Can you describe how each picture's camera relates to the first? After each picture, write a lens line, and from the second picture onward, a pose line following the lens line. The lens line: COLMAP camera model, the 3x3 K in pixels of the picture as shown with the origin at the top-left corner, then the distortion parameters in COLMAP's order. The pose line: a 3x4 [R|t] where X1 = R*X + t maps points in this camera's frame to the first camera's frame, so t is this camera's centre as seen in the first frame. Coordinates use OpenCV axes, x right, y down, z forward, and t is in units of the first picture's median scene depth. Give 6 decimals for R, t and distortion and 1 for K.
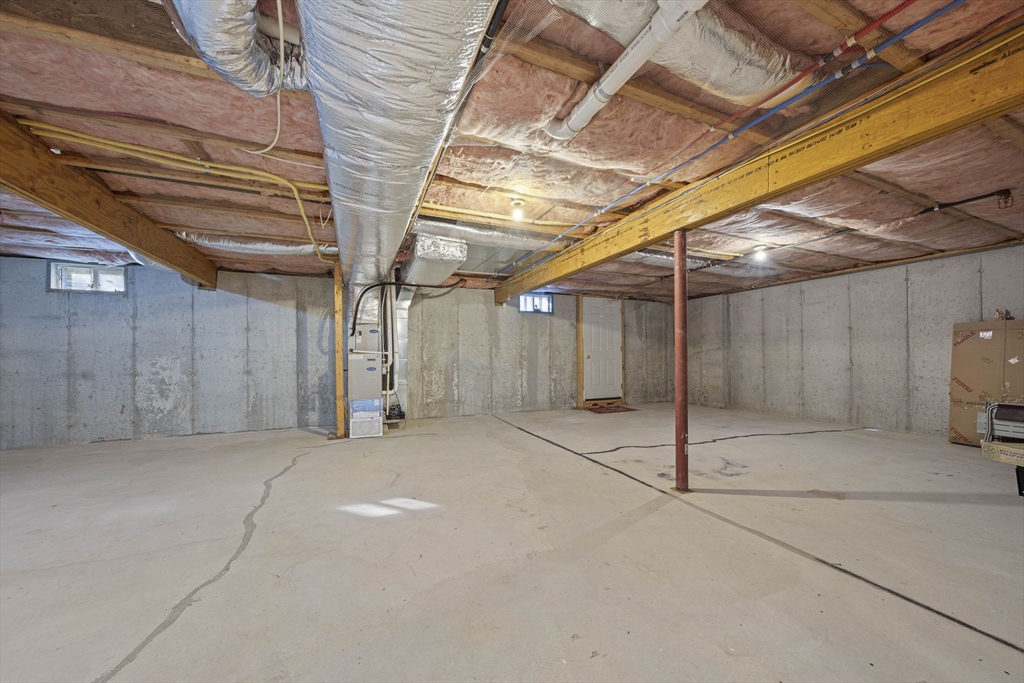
lens RADIAL K [[351.5, 0, 498.5], [0, 351.5, 356.3], [0, 0, 1]] dist [-0.006652, 0.000006]
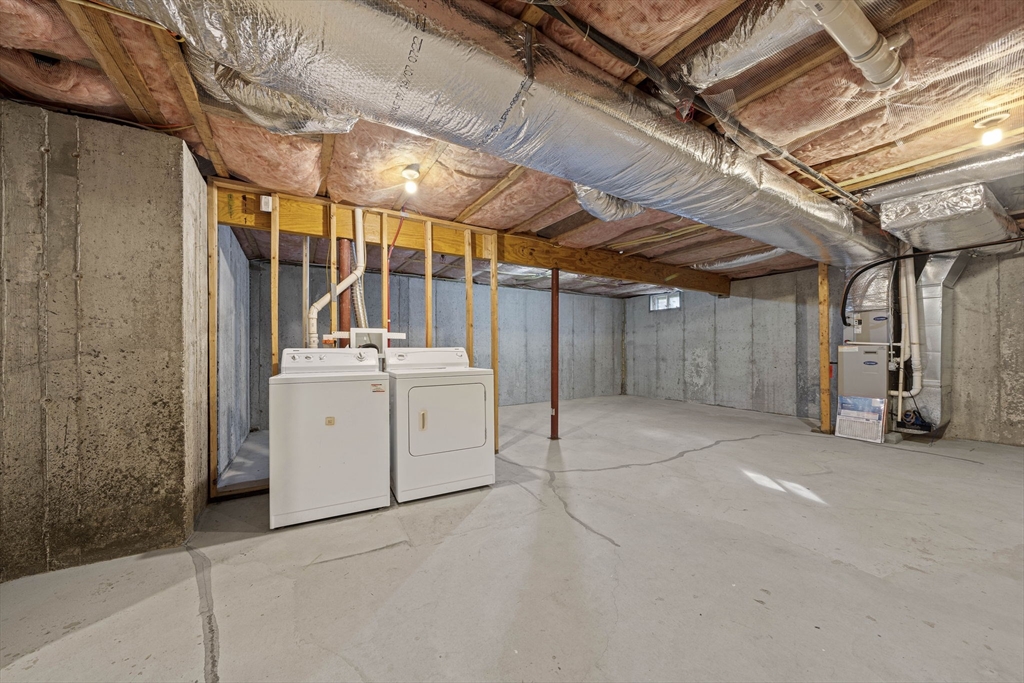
lens RADIAL K [[351.5, 0, 508.2], [0, 351.5, 346.8], [0, 0, 1]] dist [-0.006652, 0.000006]
pose [[0.148817, -0.001347, -0.988864, 0.367084], [0.000148, 0.999999, -0.001340, -0.002985], [0.988865, 0.000053, 0.148817, -0.005937]]
